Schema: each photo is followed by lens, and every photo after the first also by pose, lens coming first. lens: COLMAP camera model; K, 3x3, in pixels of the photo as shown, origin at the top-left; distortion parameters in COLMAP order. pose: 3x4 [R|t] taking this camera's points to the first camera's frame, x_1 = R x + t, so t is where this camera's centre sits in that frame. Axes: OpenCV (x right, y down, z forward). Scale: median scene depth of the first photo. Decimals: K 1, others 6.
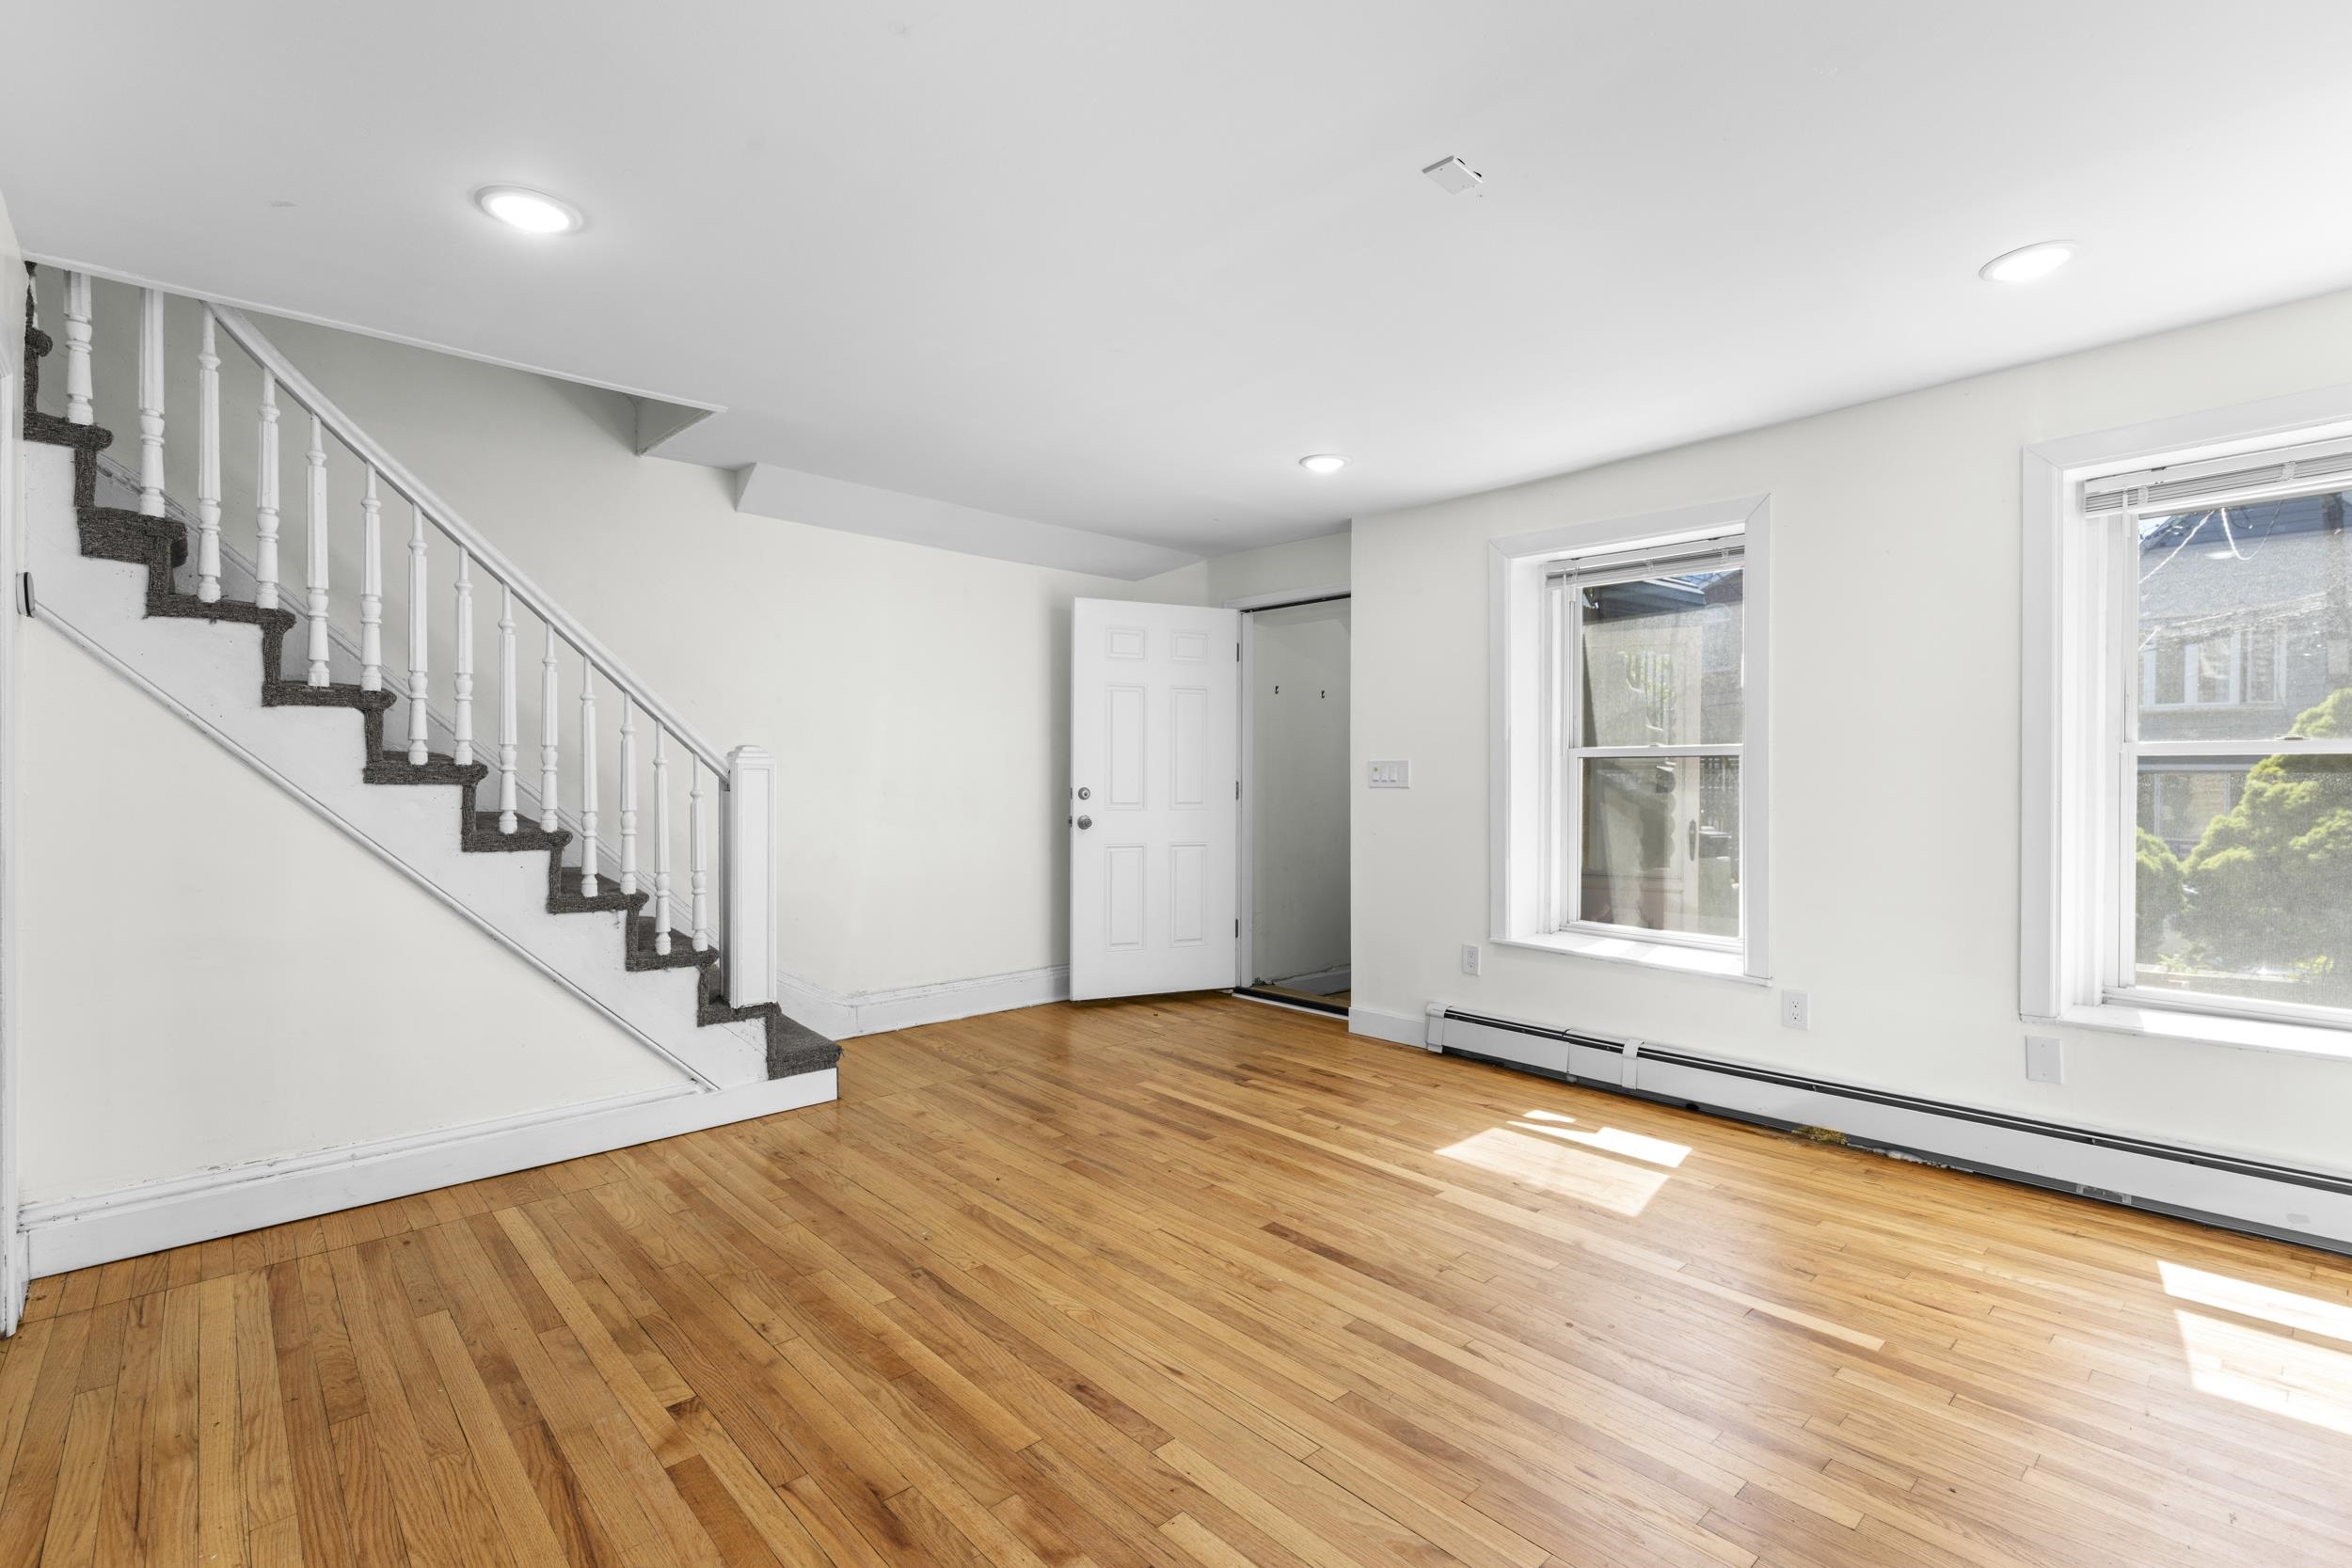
lens RADIAL K [[1090.9, 0, 1176.0], [0, 1090.9, 784.0], [0, 0, 1]] dist [0.000471, -0.000409]
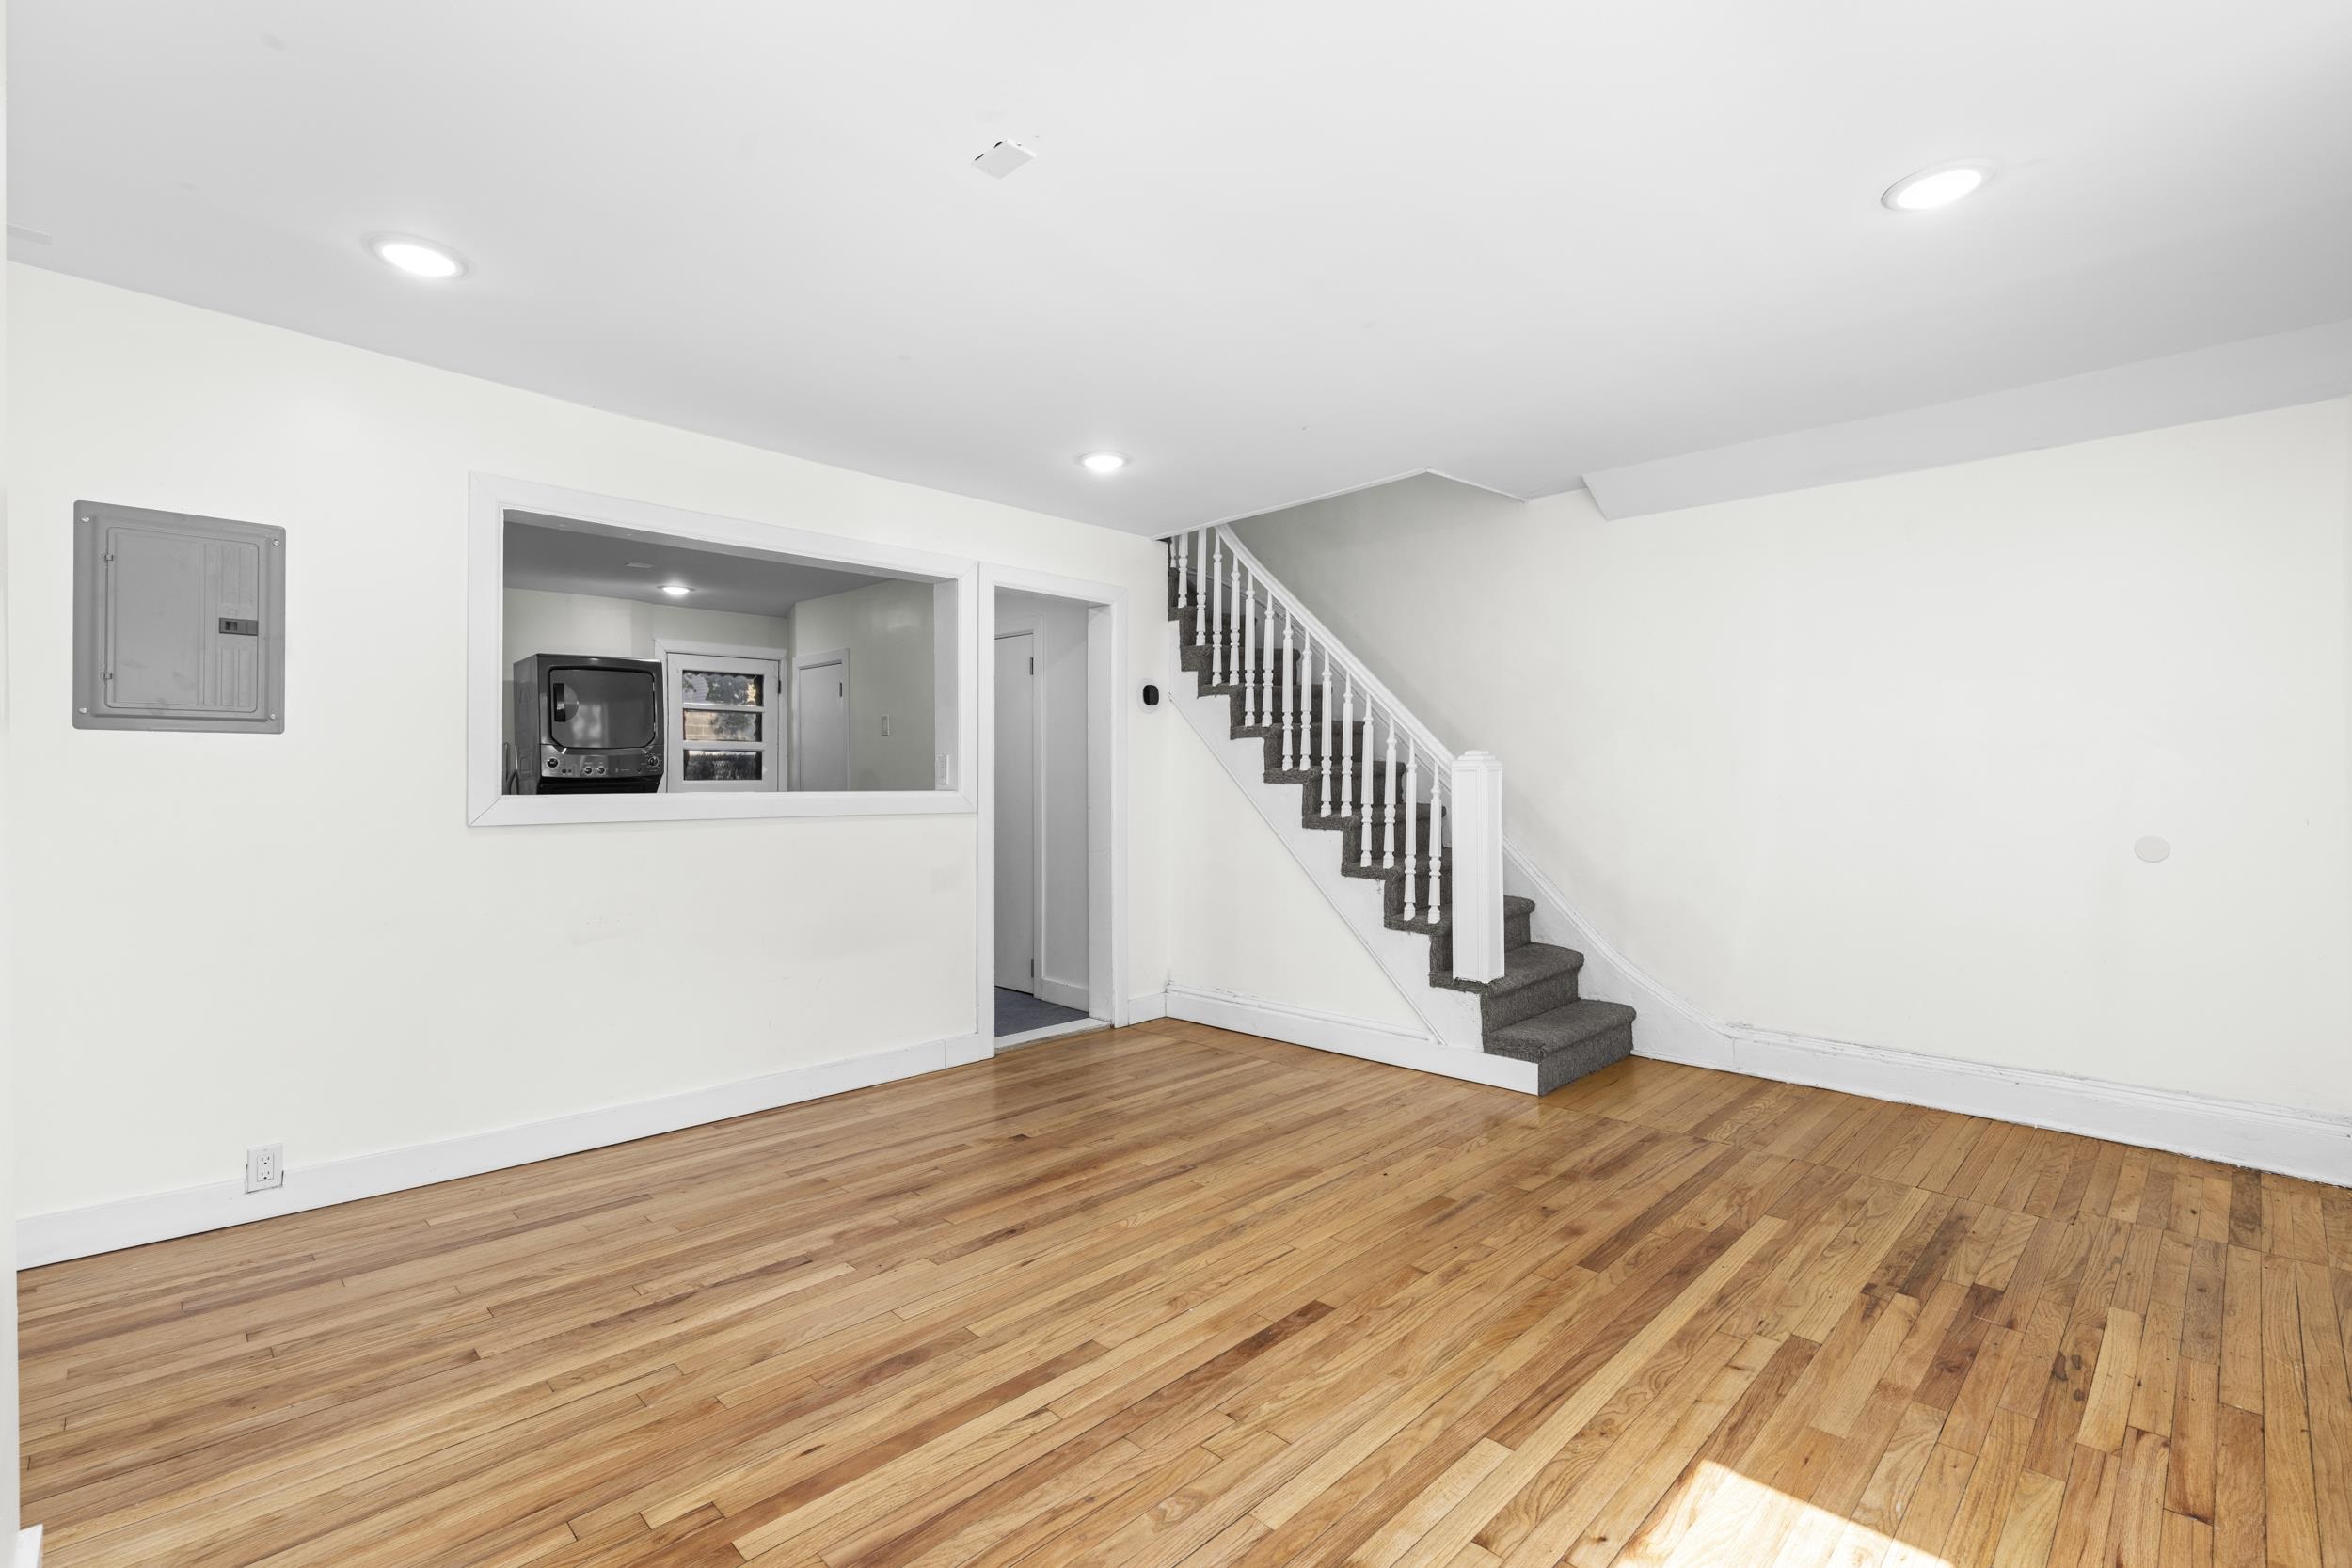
lens RADIAL K [[1050.9, 0, 1157.5], [0, 1050.9, 749.6], [0, 0, 1]] dist [0.001606, -0.000453]
pose [[0.029258, -0.027941, -0.999181, 0.856947], [-0.005083, 0.999592, -0.028101, -0.005058], [0.999559, 0.005901, 0.029104, 0.789918]]
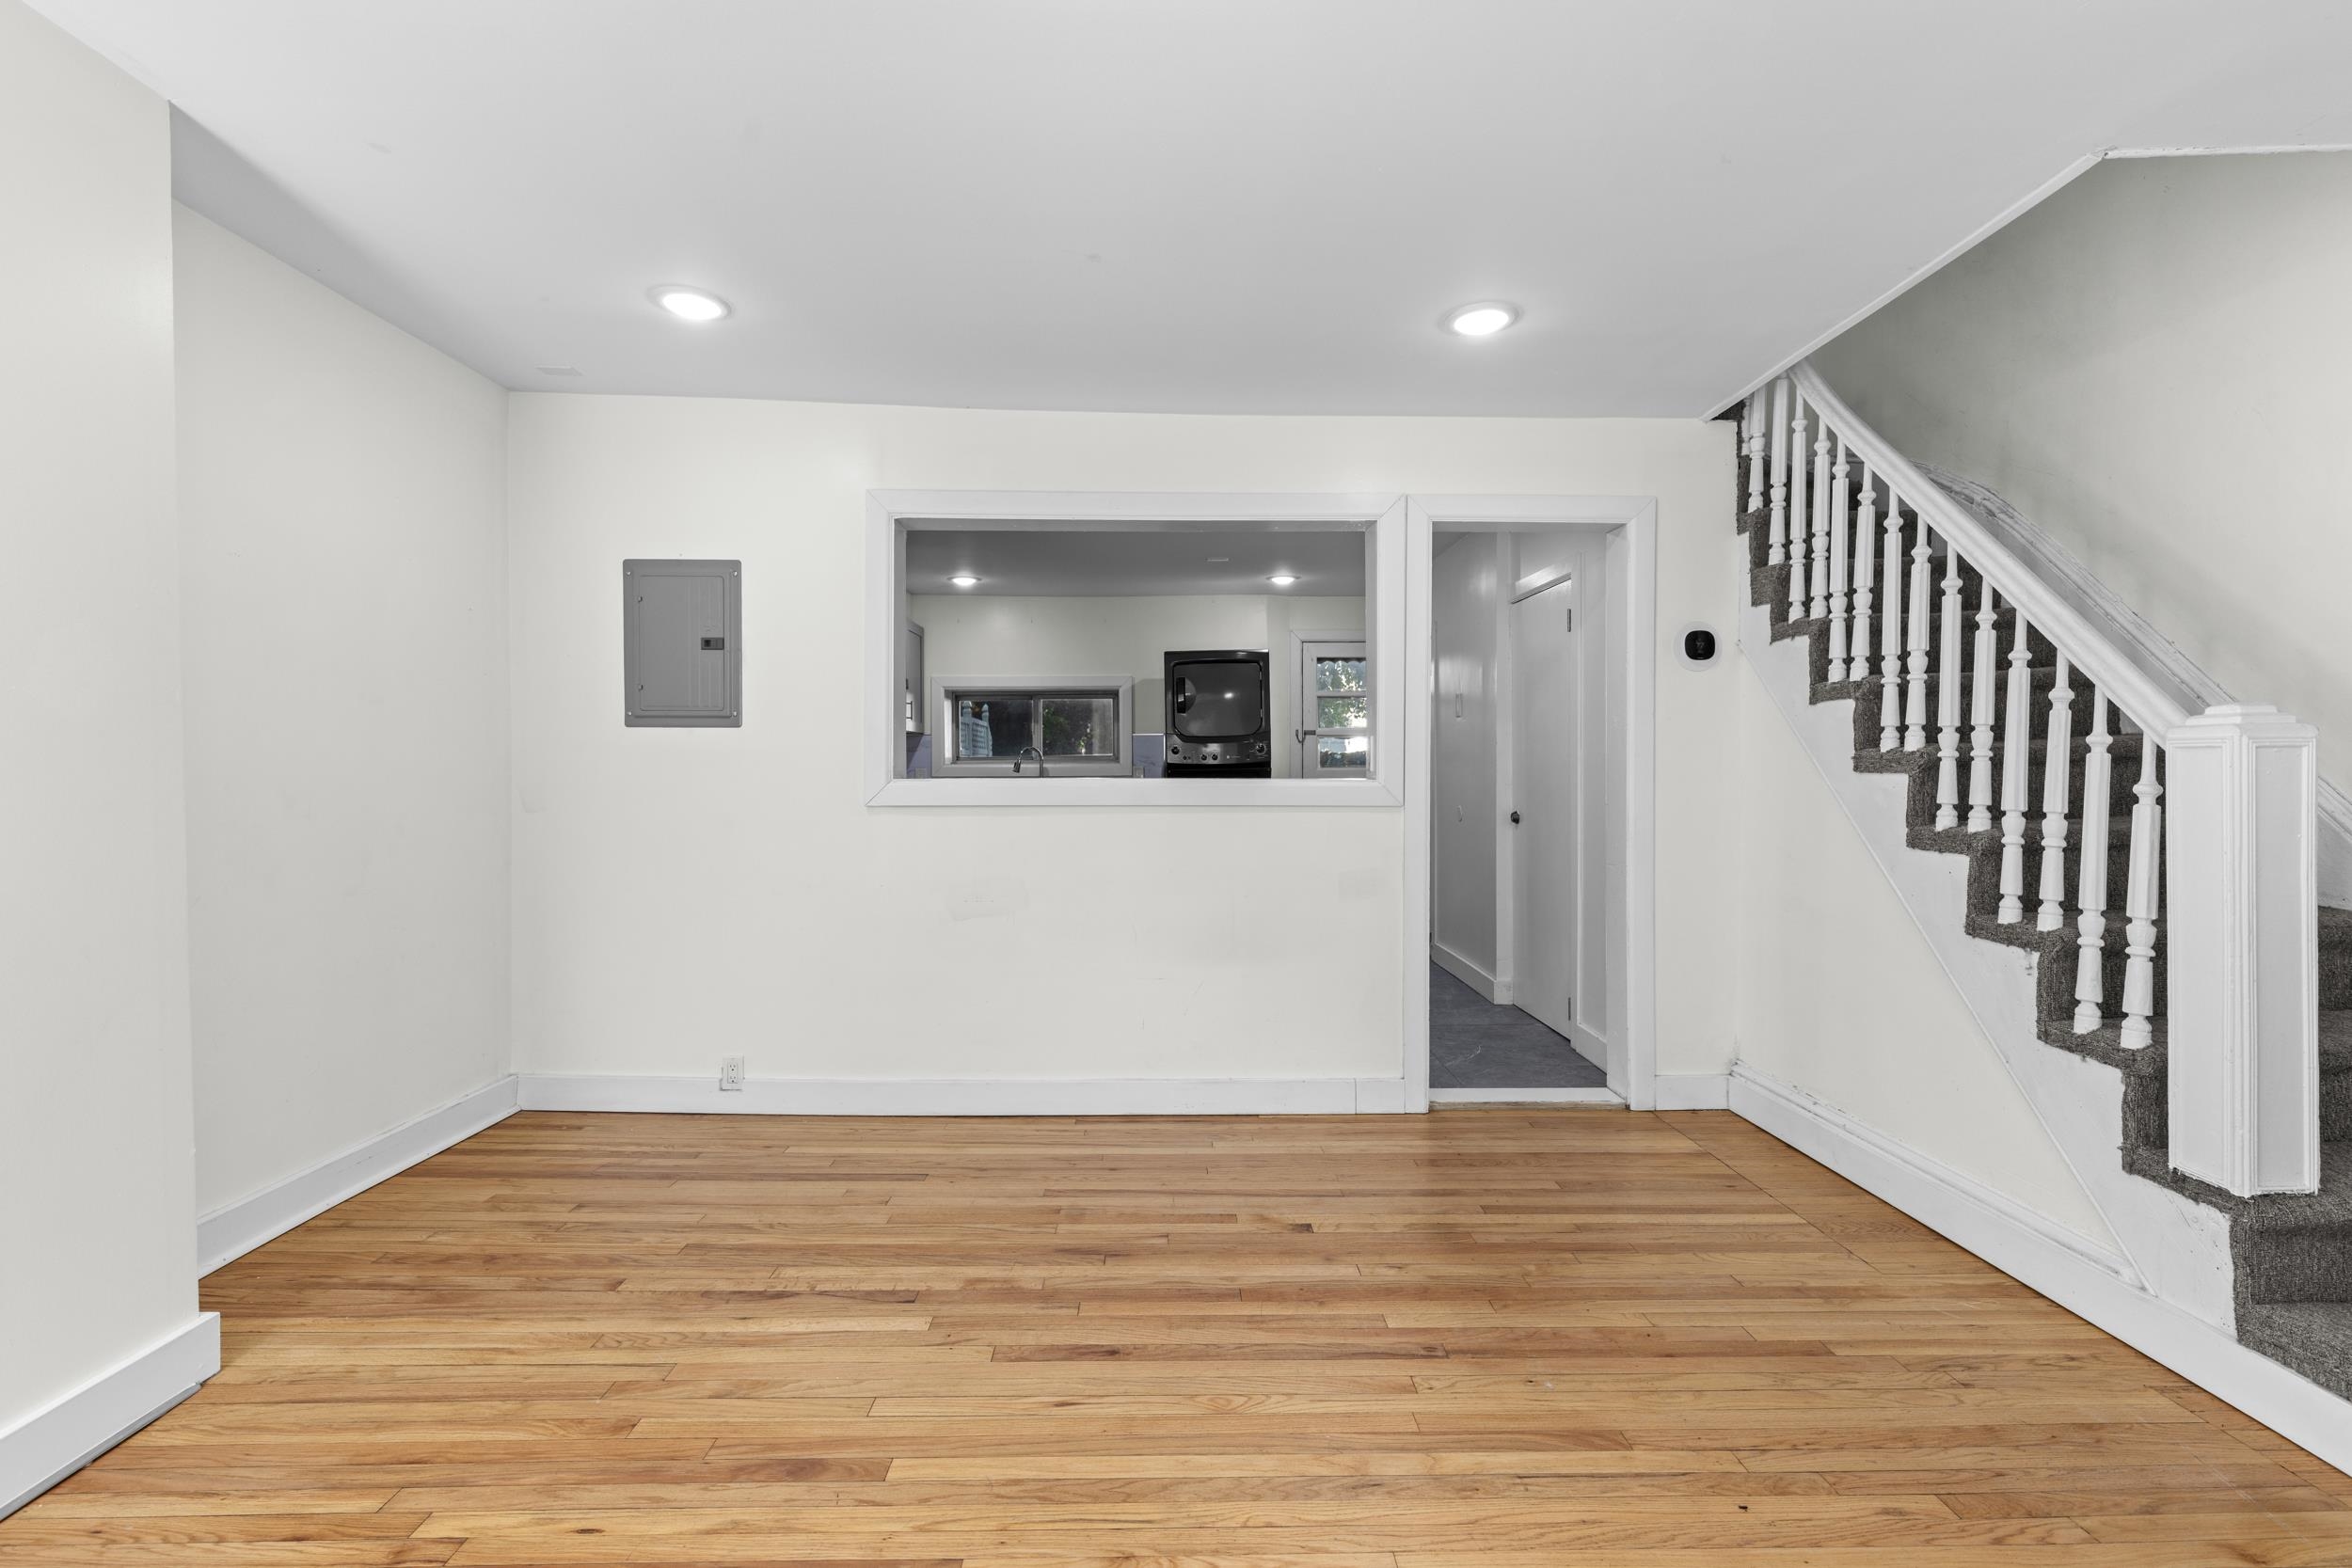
lens RADIAL K [[1055.6, 0, 1172.9], [0, 1055.6, 761.6], [0, 0, 1]] dist [0.004535, -0.001400]
pose [[-0.665189, -0.004336, -0.746663, 0.435436], [-0.005459, 0.999985, -0.000944, -0.005348], [0.746655, 0.003448, -0.665202, 1.185484]]
